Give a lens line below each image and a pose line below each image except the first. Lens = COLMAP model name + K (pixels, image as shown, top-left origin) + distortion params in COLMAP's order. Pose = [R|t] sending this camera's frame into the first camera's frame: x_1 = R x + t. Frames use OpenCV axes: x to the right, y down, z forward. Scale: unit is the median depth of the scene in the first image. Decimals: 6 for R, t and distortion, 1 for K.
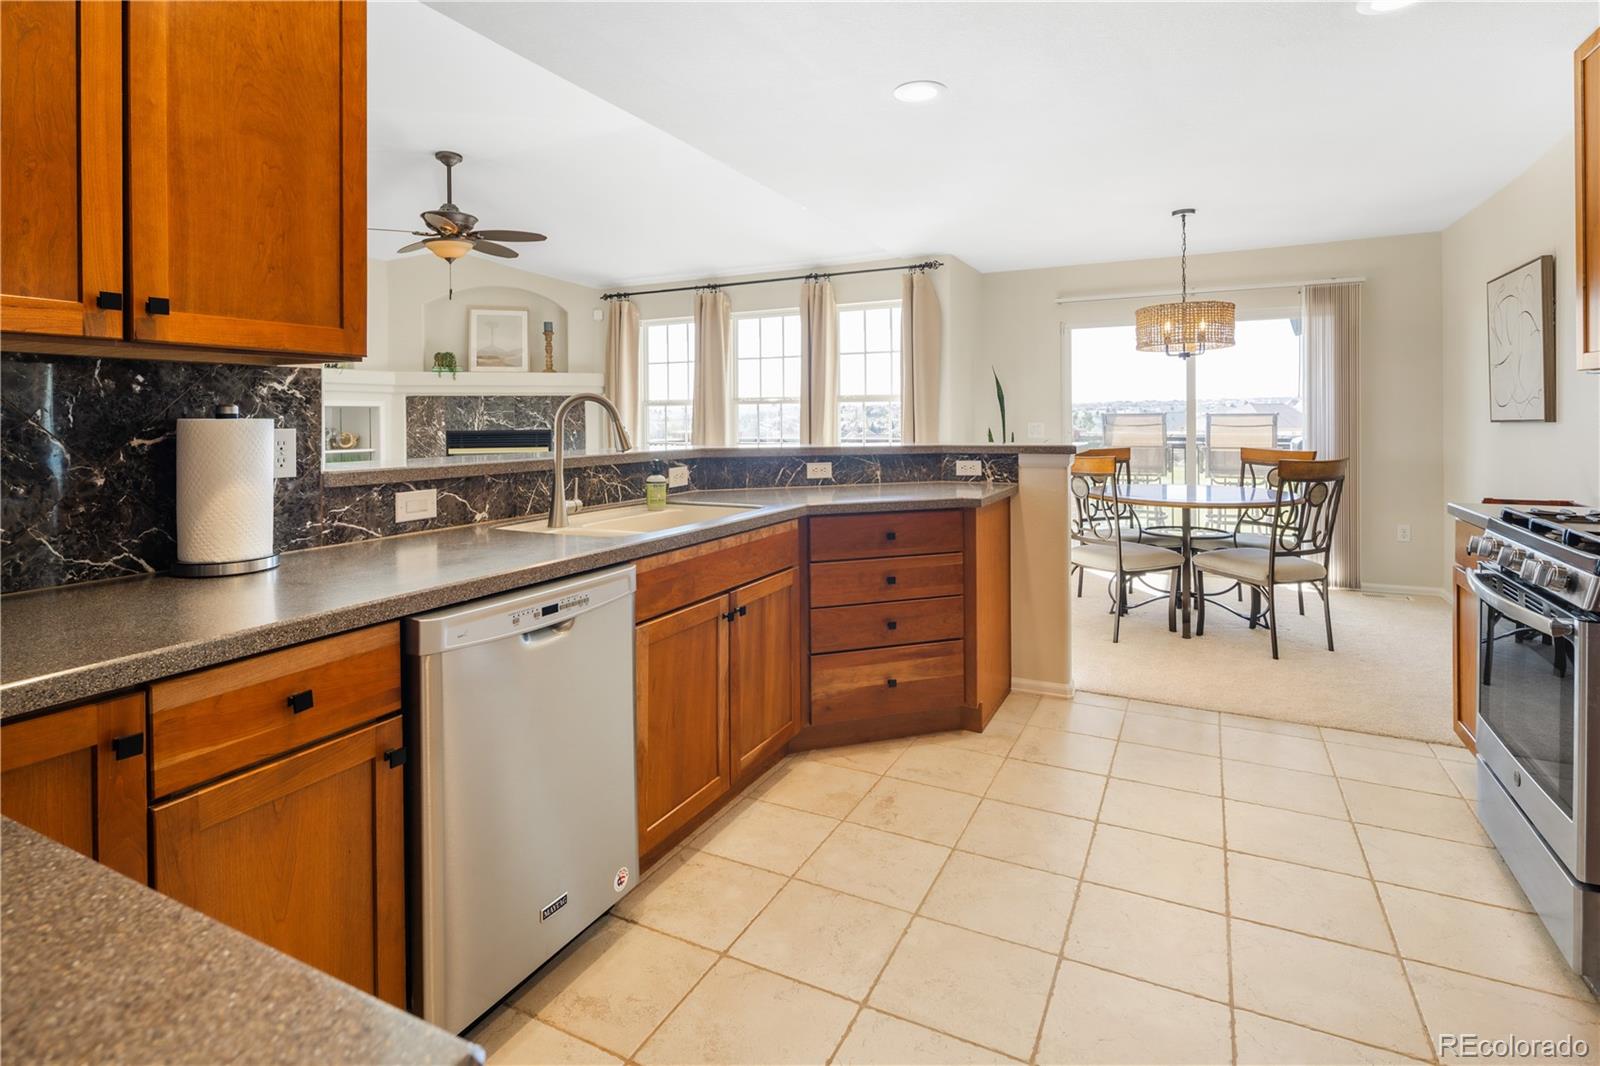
lens RADIAL K [[813.5, 0, 779.4], [0, 813.5, 433.7], [0, 0, 1]] dist [0.010035, -0.004591]
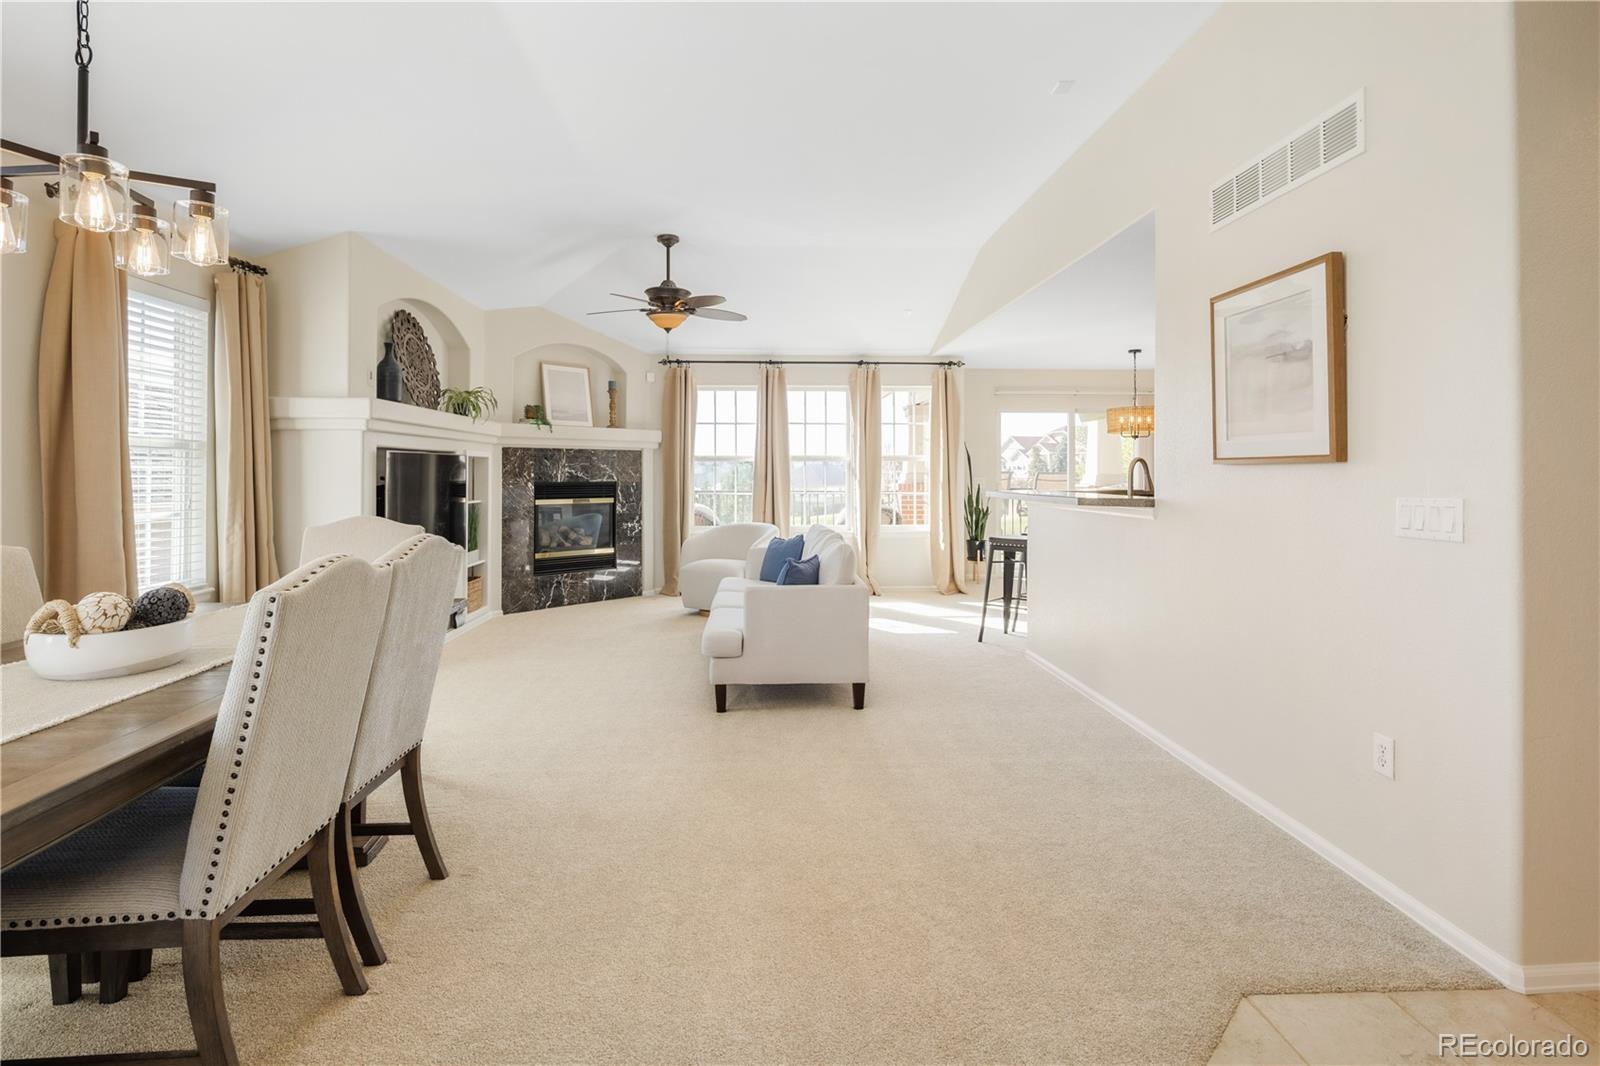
lens RADIAL K [[813.5, 0, 808.6], [0, 813.5, 471.9], [0, 0, 1]] dist [0.010035, -0.004591]
pose [[0.853267, 0.008959, 0.521397, -1.063590], [0.002470, 0.999772, -0.021221, 0.010184], [-0.521468, 0.019396, 0.853051, -0.077732]]
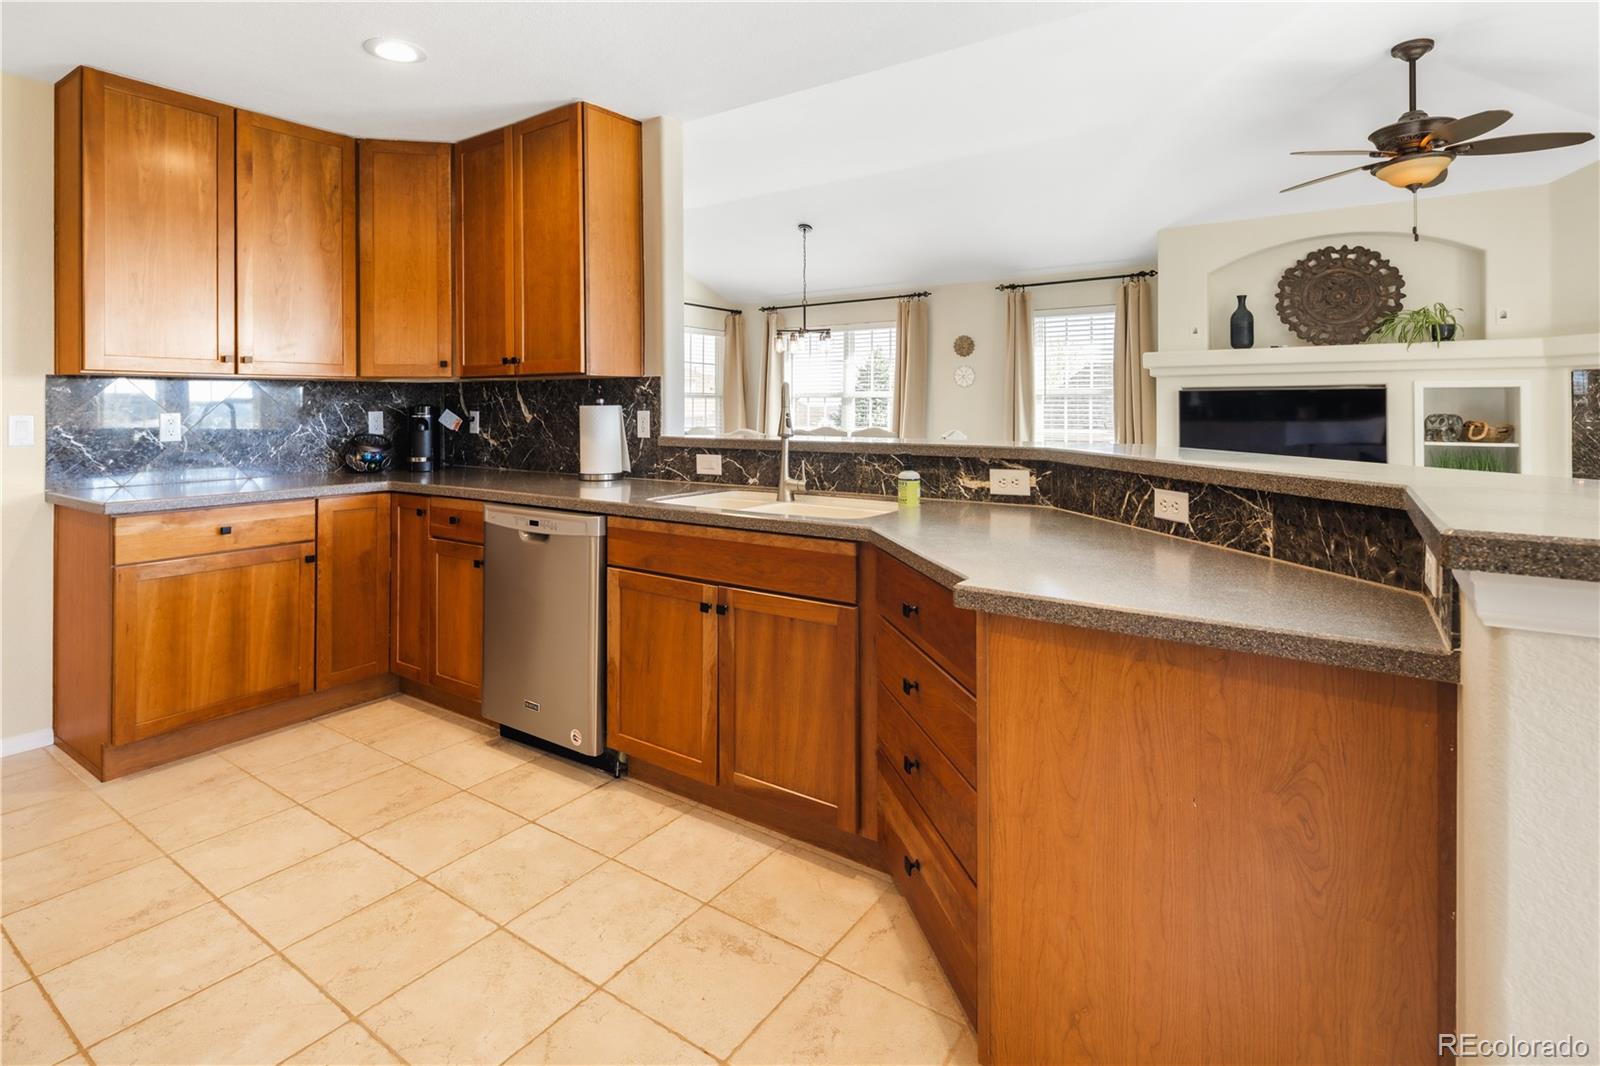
lens RADIAL K [[813.5, 0, 795.9], [0, 813.5, 409.0], [0, 0, 1]] dist [0.010035, -0.004591]
pose [[-0.138586, 0.008170, -0.990317, 0.519926], [-0.017132, 0.999797, 0.010646, -0.016092], [0.990202, 0.018442, -0.138418, 0.717065]]
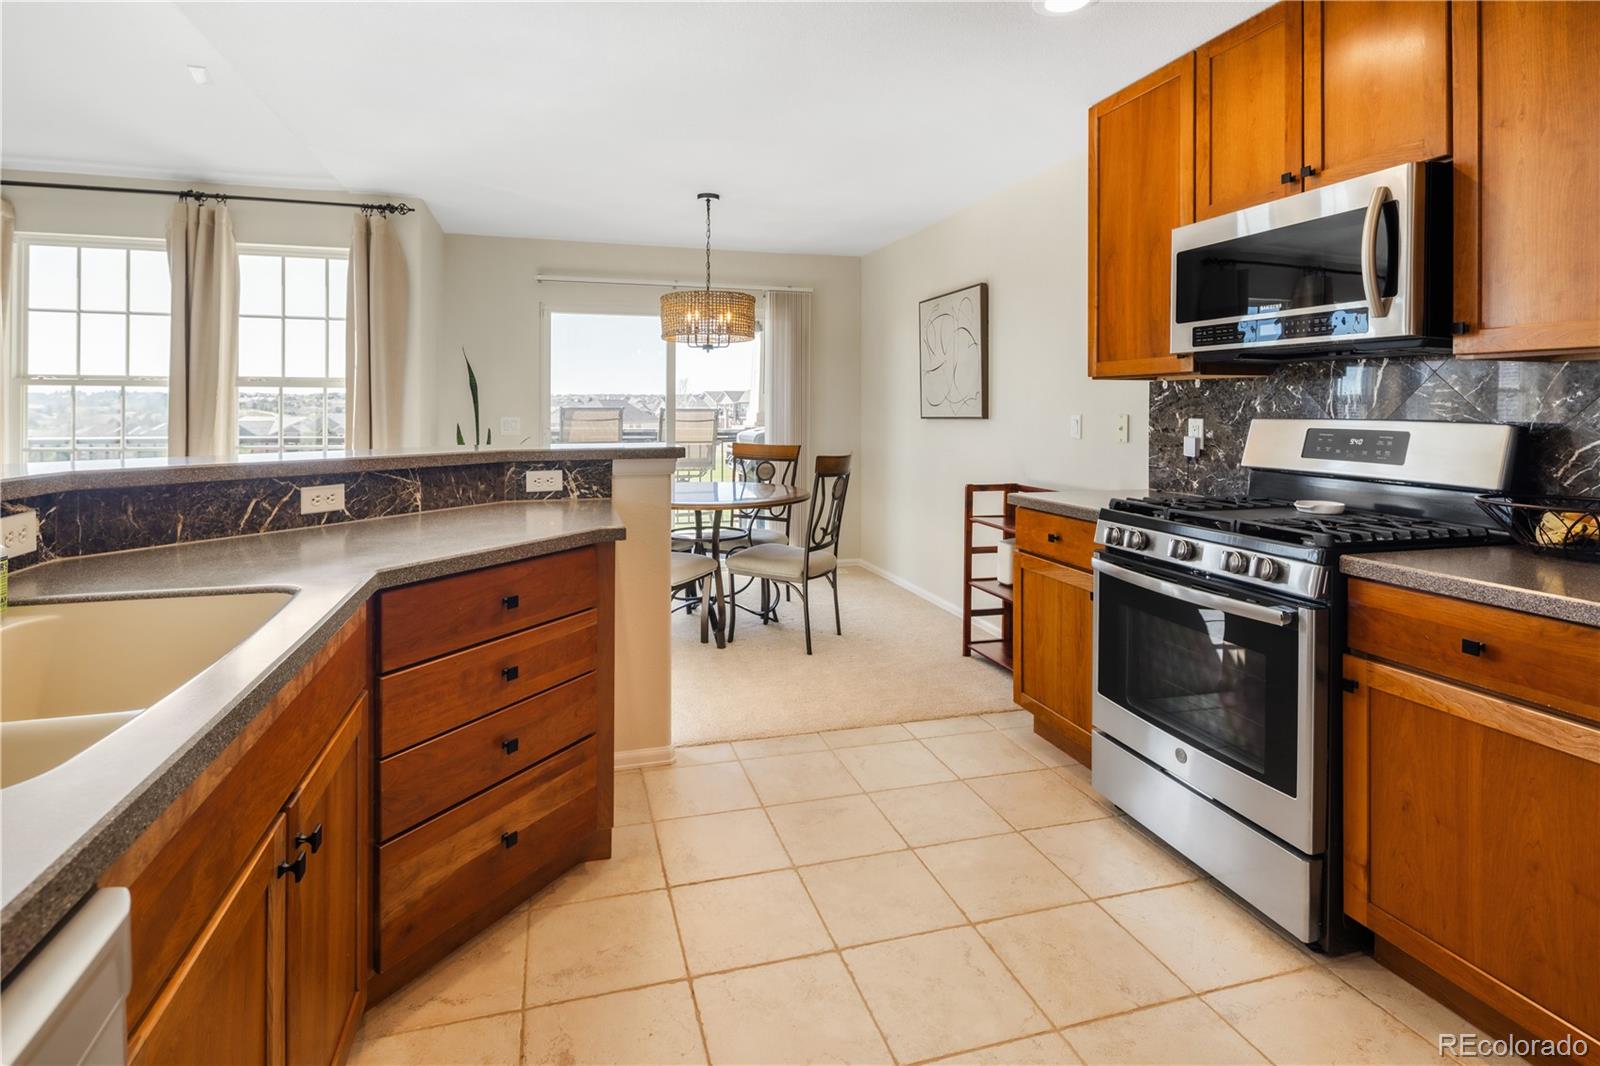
lens RADIAL K [[813.5, 0, 790.5], [0, 813.5, 413.3], [0, 0, 1]] dist [0.010035, -0.004591]
pose [[0.722318, 0.005865, 0.691536, -0.100702], [0.005796, 0.999878, -0.014534, -0.005857], [-0.691537, 0.014506, 0.722195, 0.286982]]
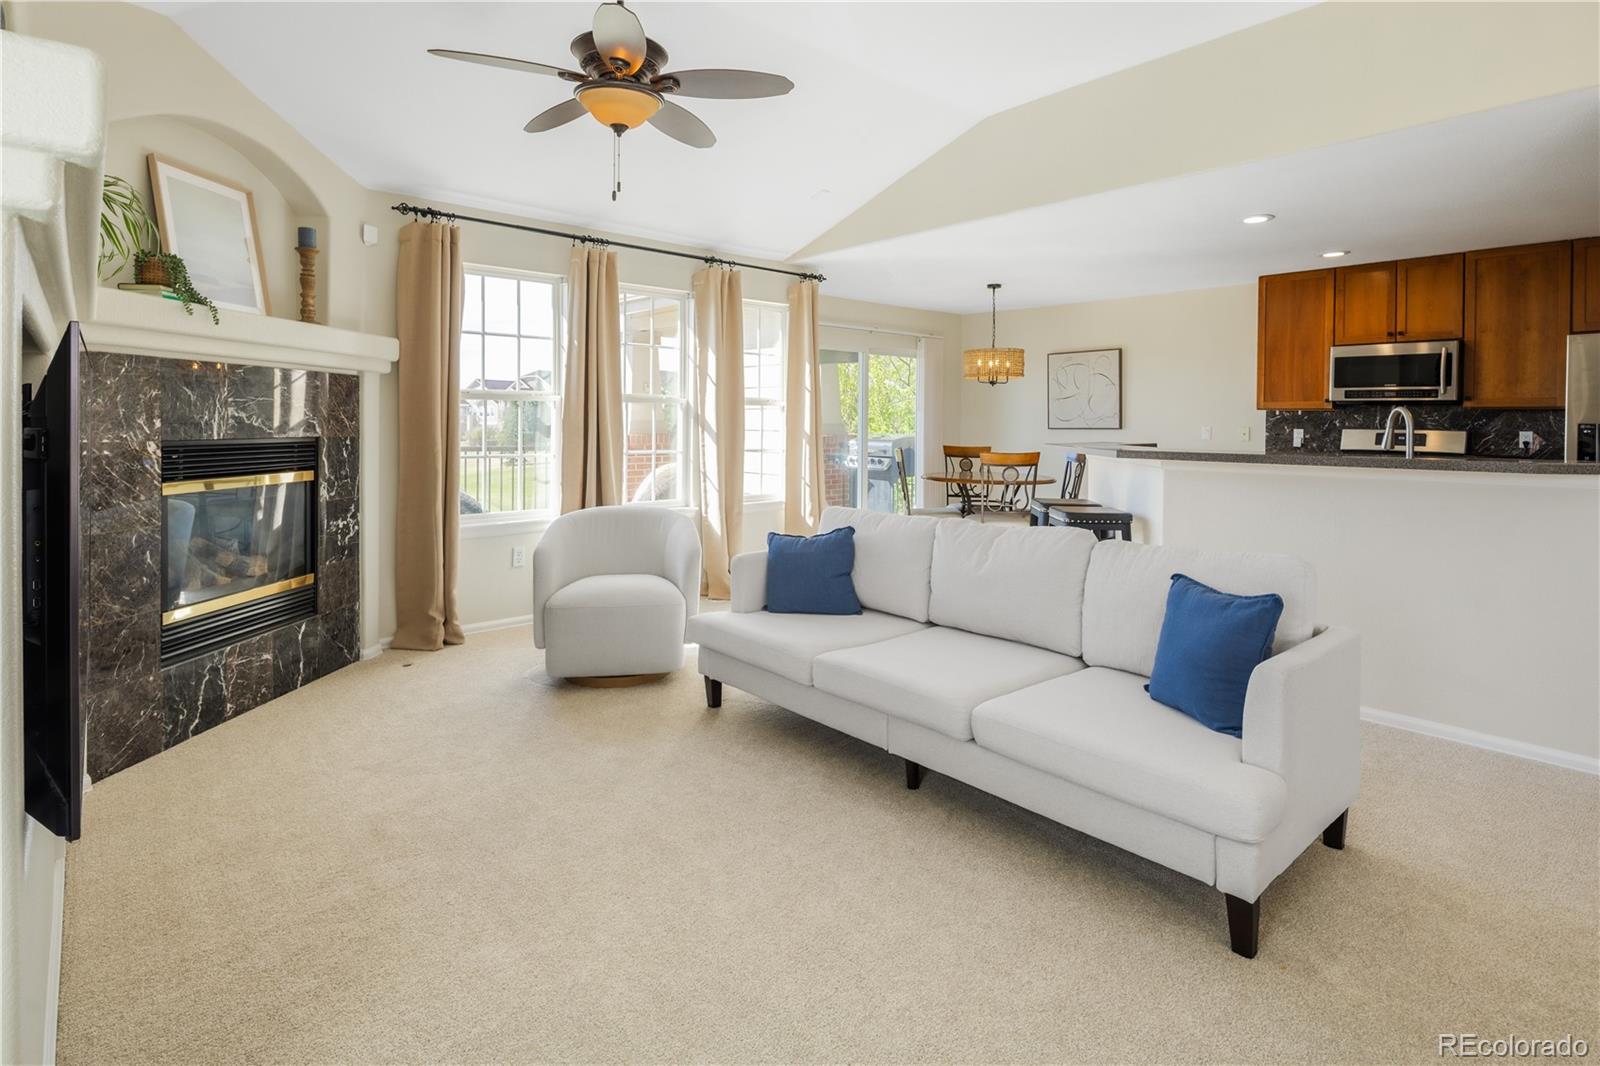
lens RADIAL K [[813.5, 0, 830.8], [0, 813.5, 432.2], [0, 0, 1]] dist [0.010035, -0.004591]
pose [[0.343101, -0.002440, 0.939295, -1.125734], [0.006871, 0.999976, 0.000088, -0.009499], [-0.939273, 0.006424, 0.343110, 0.875300]]
